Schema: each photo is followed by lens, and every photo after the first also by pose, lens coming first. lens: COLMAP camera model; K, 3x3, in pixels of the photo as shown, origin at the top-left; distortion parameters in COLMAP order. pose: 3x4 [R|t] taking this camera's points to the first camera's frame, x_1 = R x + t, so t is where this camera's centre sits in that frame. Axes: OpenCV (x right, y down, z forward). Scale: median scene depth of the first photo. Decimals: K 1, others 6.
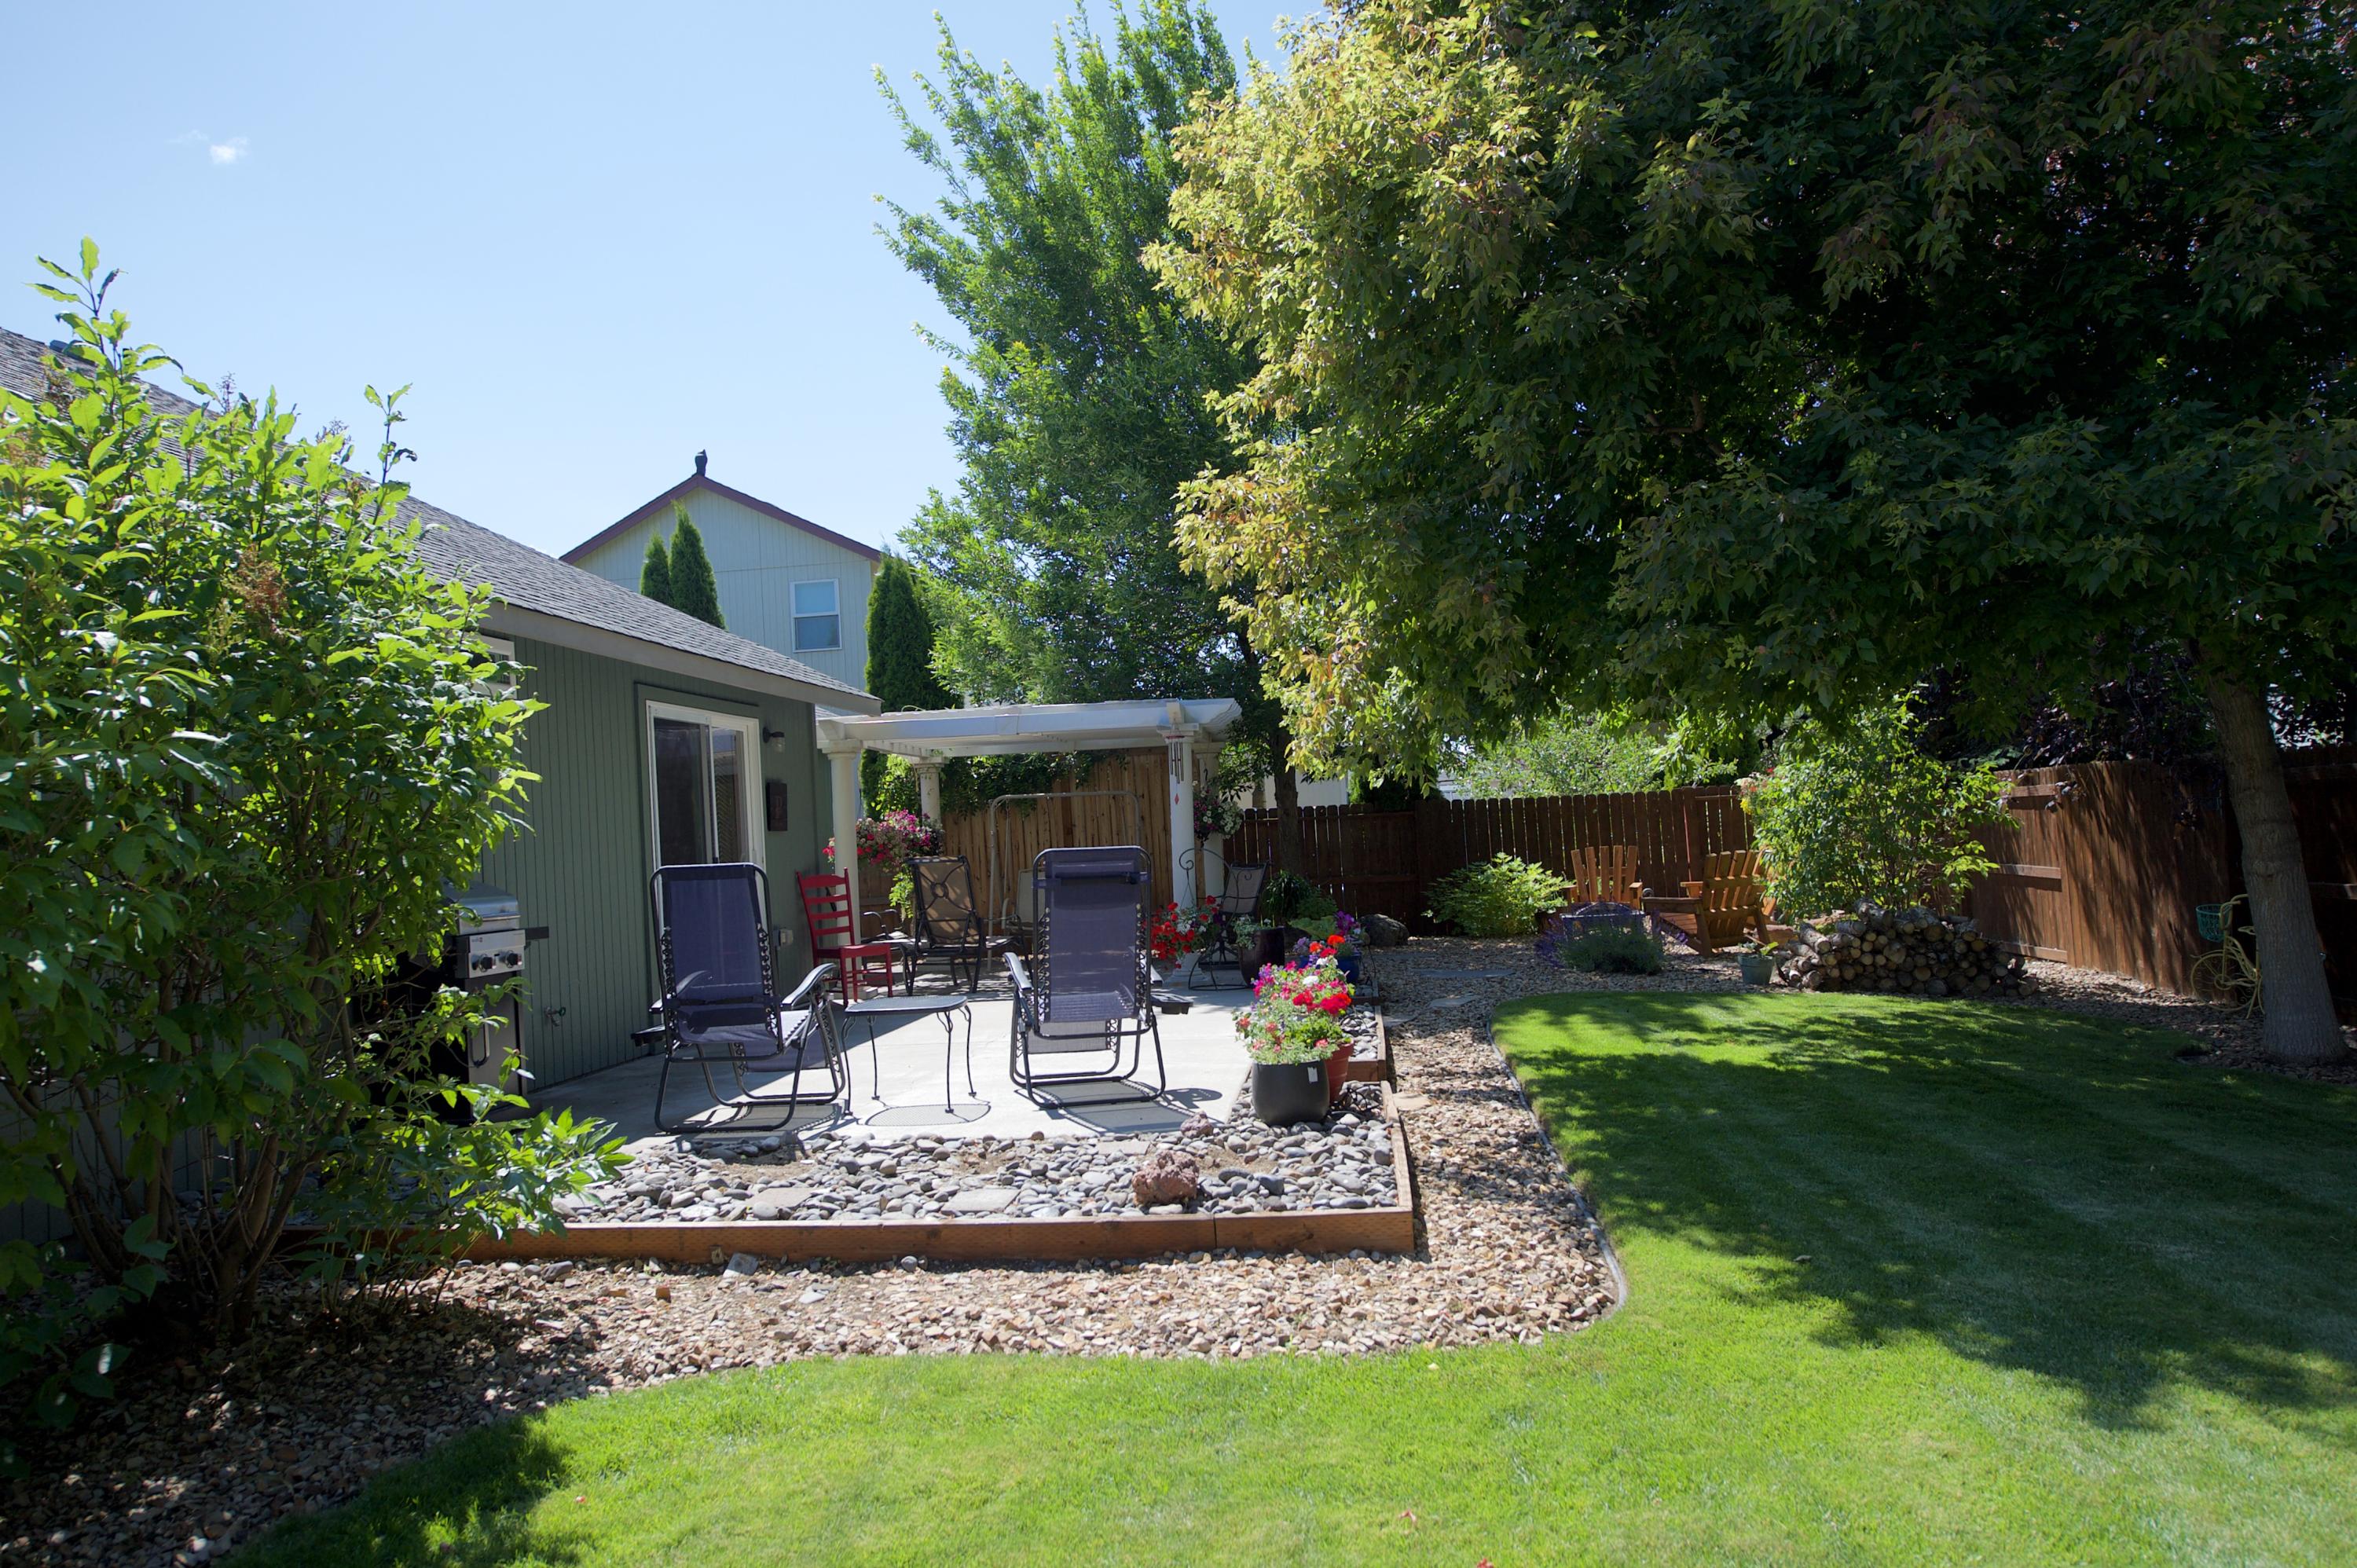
lens RADIAL K [[1600.7, 0, 1202.2], [0, 1600.7, 786.0], [0, 0, 1]] dist [0.056259, 0.000122]
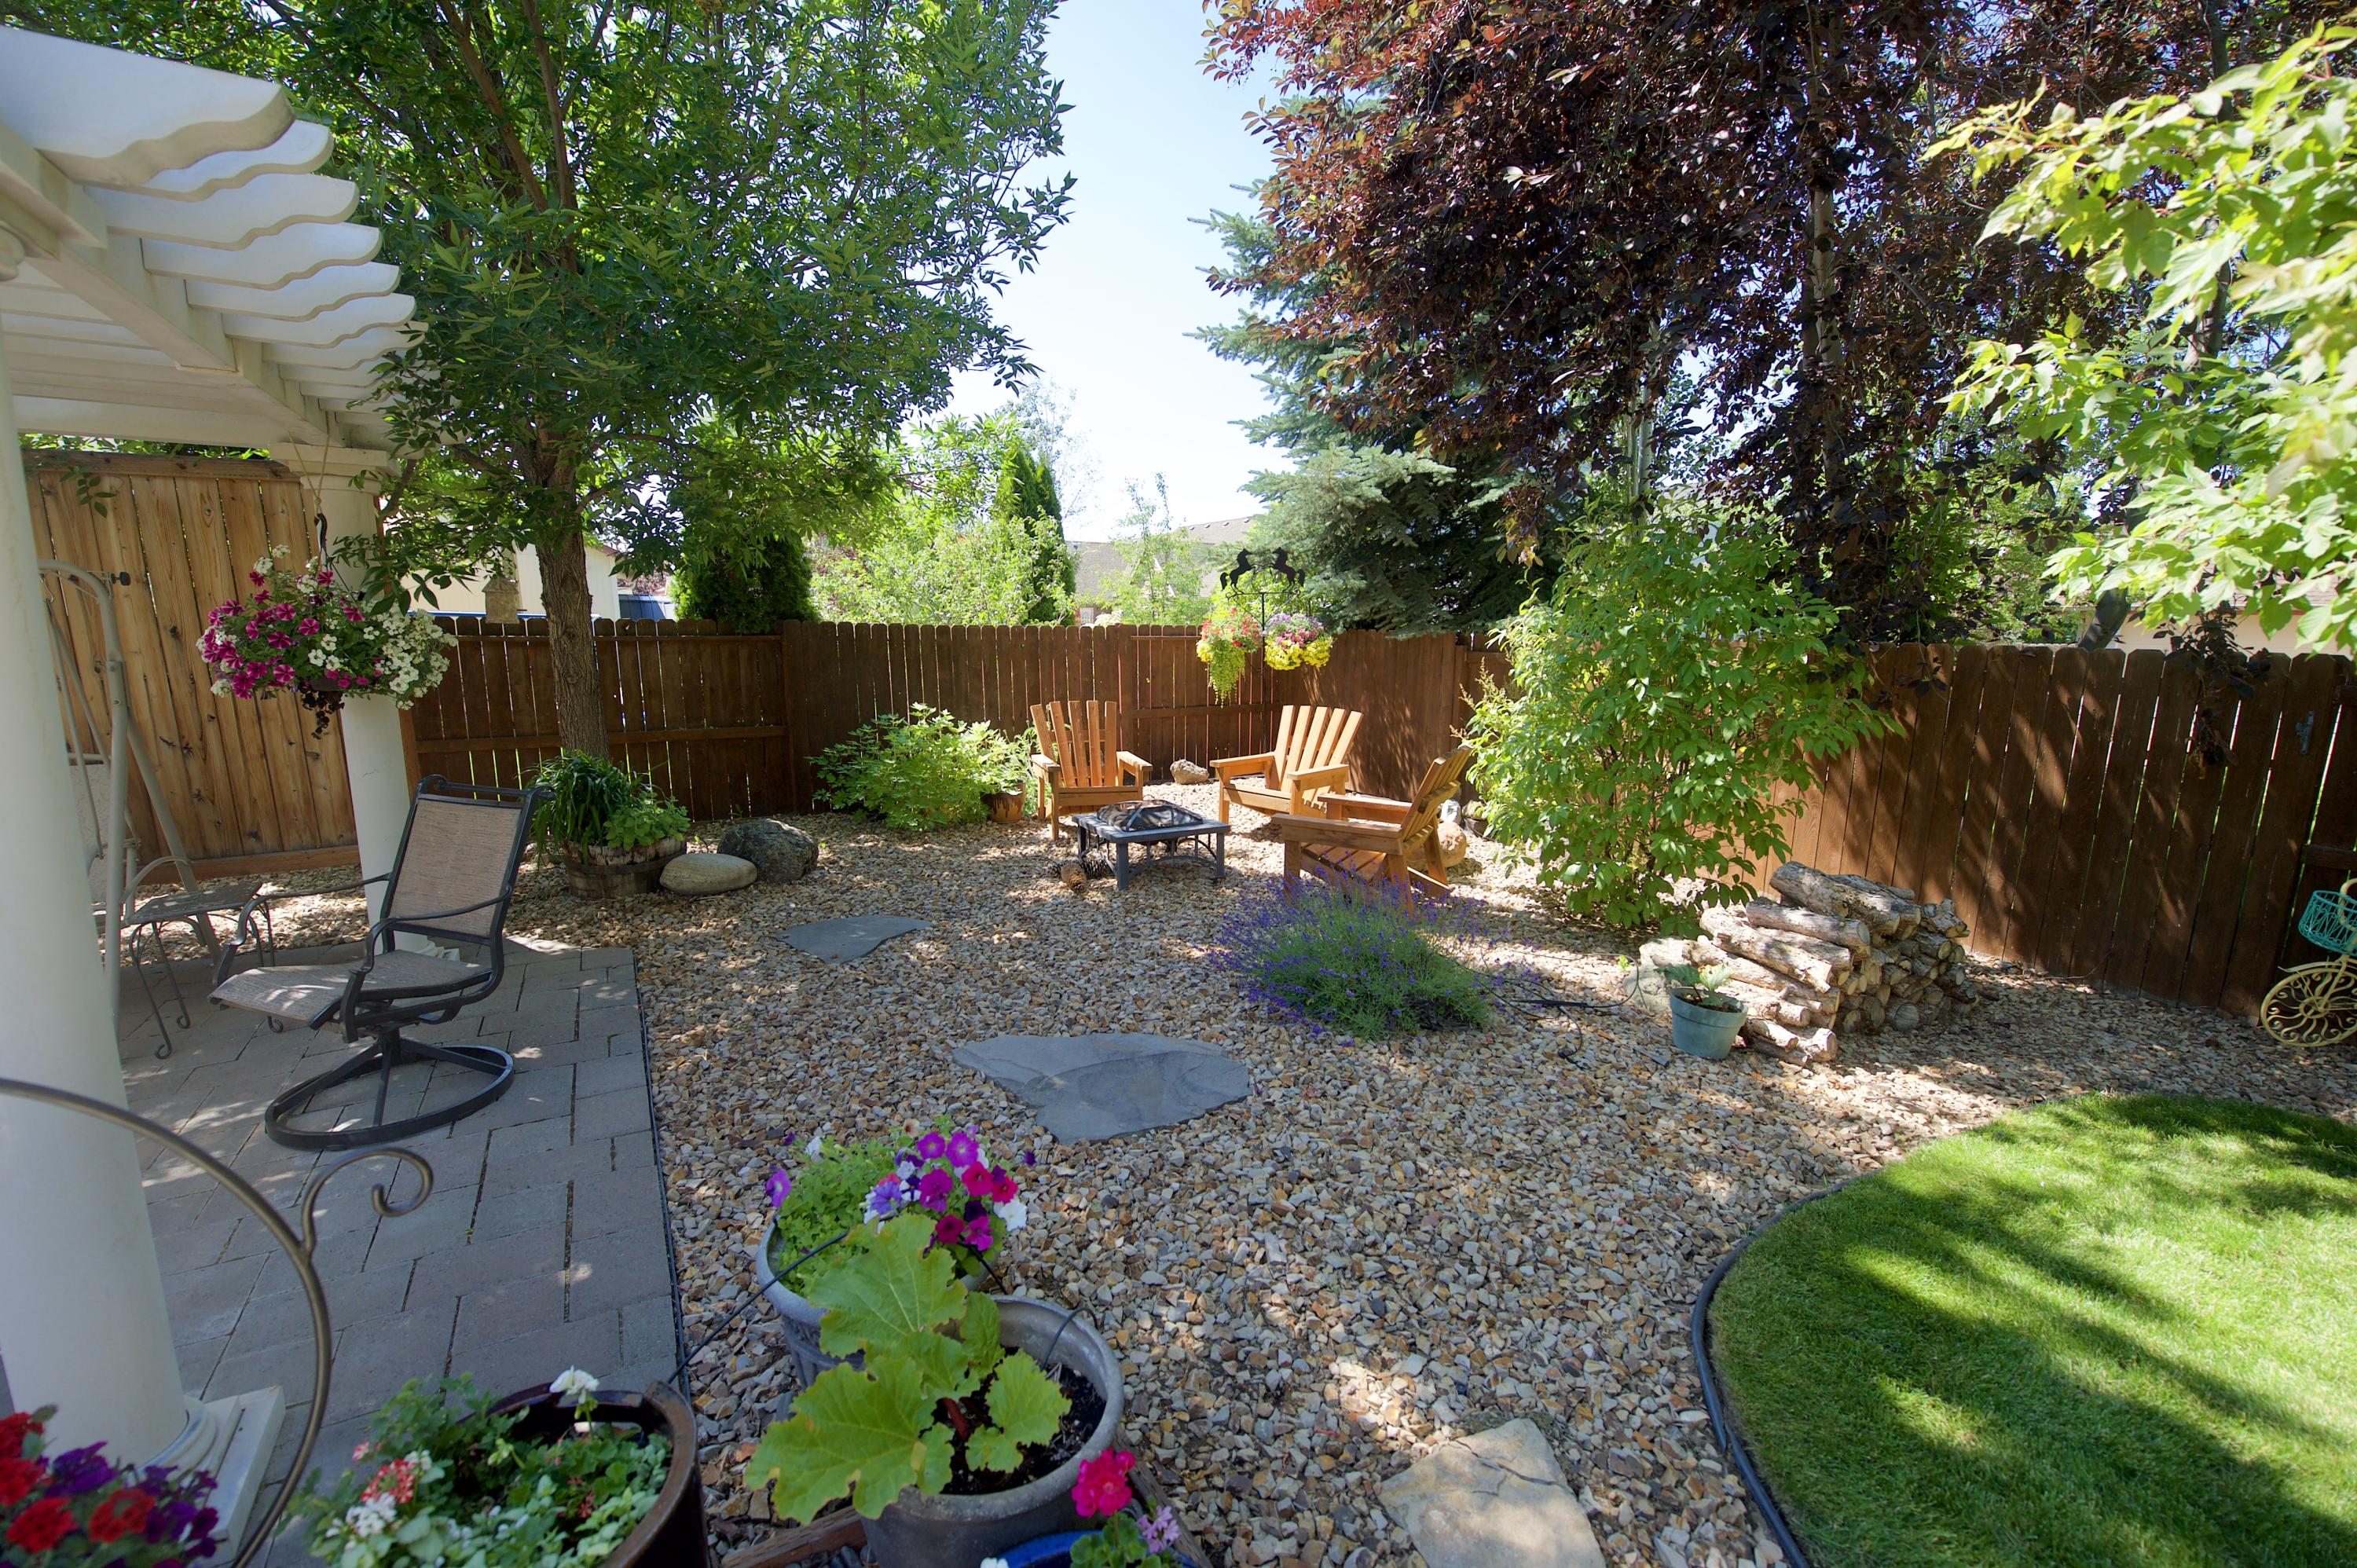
lens RADIAL K [[941.4, 0, 1154.2], [0, 941.4, 769.0], [0, 0, 1]] dist [-0.016955, -0.002137]
pose [[0.793737, -0.037508, 0.607104, 0.021841], [-0.067127, 0.986599, 0.148717, 0.002231], [-0.604546, -0.158795, 0.780582, 0.673168]]
